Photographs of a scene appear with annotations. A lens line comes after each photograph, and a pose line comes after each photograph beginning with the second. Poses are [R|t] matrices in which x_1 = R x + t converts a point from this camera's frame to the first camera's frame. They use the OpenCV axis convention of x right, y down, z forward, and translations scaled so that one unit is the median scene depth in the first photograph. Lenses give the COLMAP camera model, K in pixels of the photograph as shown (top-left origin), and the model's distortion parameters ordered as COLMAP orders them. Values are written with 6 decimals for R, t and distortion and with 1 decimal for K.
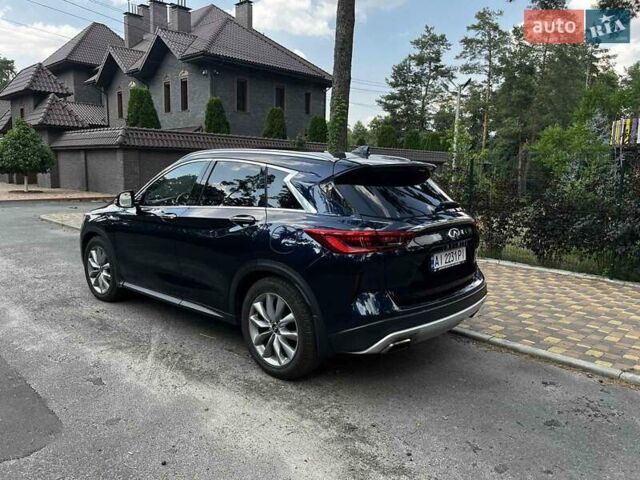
lens RADIAL K [[487.6, 0, 320.0], [0, 487.6, 240.0], [0, 0, 1]] dist [0.064525, -0.093611]
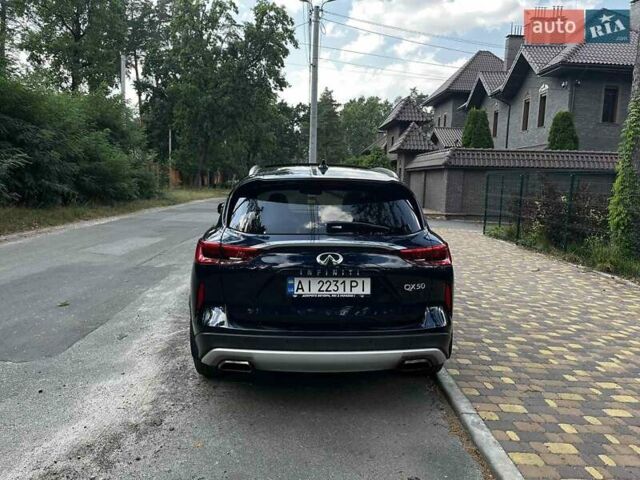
lens RADIAL K [[487.6, 0, 320.0], [0, 487.6, 240.0], [0, 0, 1]] dist [0.064525, -0.093611]
pose [[0.718624, 0.085520, -0.690120, 0.111891], [-0.113257, 0.993552, 0.005187, -0.006248], [0.686114, 0.074434, 0.723677, 0.048818]]
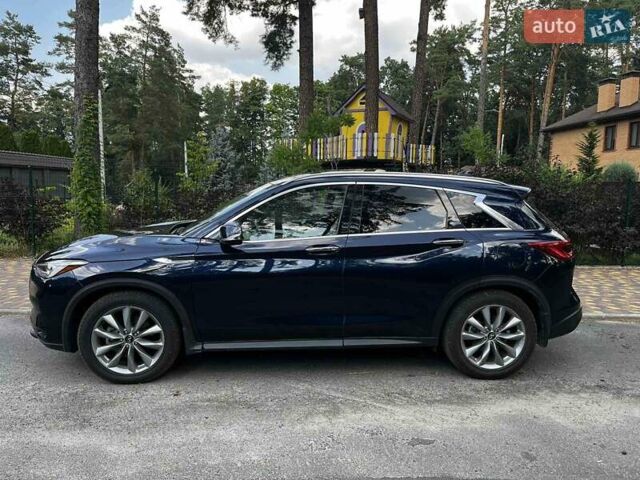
lens RADIAL K [[487.6, 0, 320.0], [0, 487.6, 240.0], [0, 0, 1]] dist [0.064525, -0.093611]
pose [[0.686095, -0.095330, 0.721239, -0.153020], [0.103831, 0.994060, 0.032619, -0.015124], [-0.720065, 0.052507, 0.691917, 0.066543]]
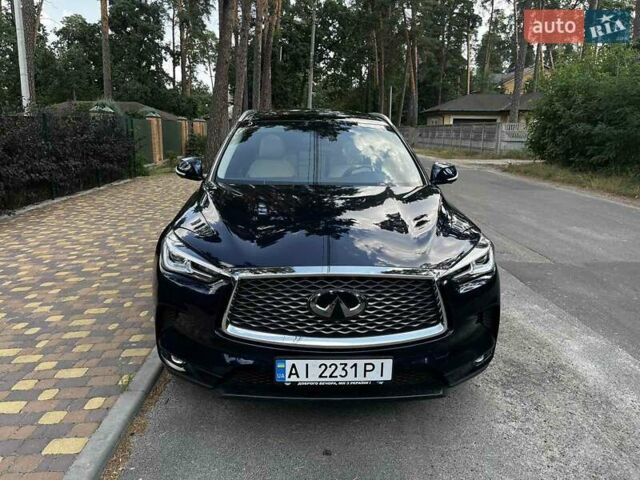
lens RADIAL K [[487.6, 0, 320.0], [0, 487.6, 240.0], [0, 0, 1]] dist [0.064525, -0.093611]
pose [[-0.715065, -0.182912, 0.674704, -0.145171], [0.074346, 0.939789, 0.333571, -0.046738], [-0.695093, 0.288687, -0.658412, 0.303868]]
